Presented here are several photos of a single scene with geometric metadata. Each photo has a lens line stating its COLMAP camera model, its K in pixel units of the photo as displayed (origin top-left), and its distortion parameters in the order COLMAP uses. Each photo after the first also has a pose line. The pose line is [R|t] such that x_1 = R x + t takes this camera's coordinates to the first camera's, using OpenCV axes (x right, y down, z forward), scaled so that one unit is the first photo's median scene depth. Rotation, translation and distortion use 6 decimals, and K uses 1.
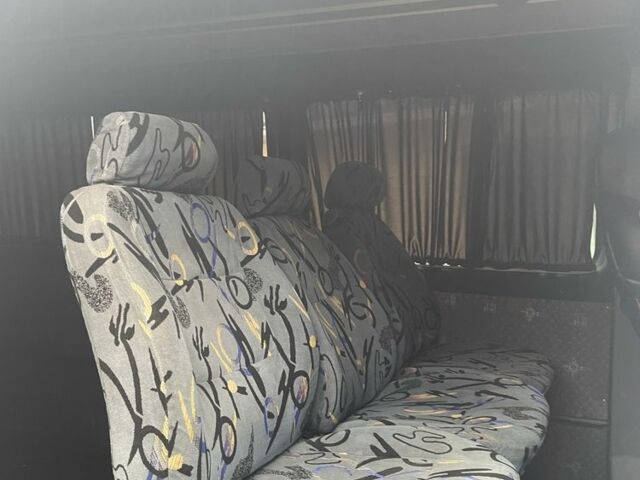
lens RADIAL K [[663.0, 0, 320.0], [0, 663.0, 240.0], [0, 0, 1]] dist [0.158452, -0.367564]
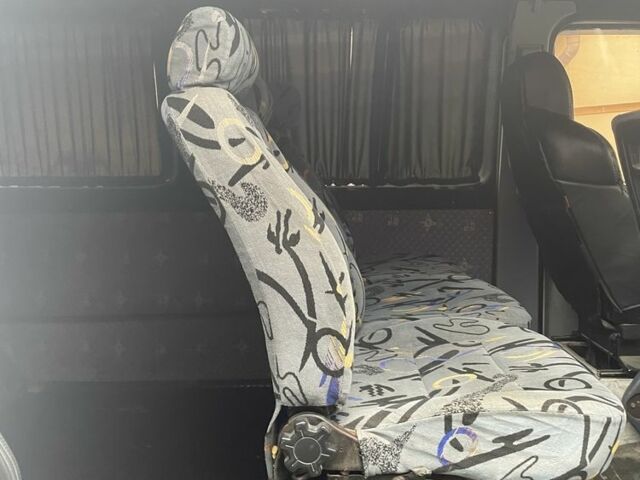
lens RADIAL K [[663.0, 0, 320.0], [0, 663.0, 240.0], [0, 0, 1]] dist [0.158452, -0.367564]
pose [[0.918206, -0.076301, 0.388685, -0.593983], [0.042082, 0.994509, 0.095815, 0.046142], [-0.393862, -0.071621, 0.916375, 0.095068]]
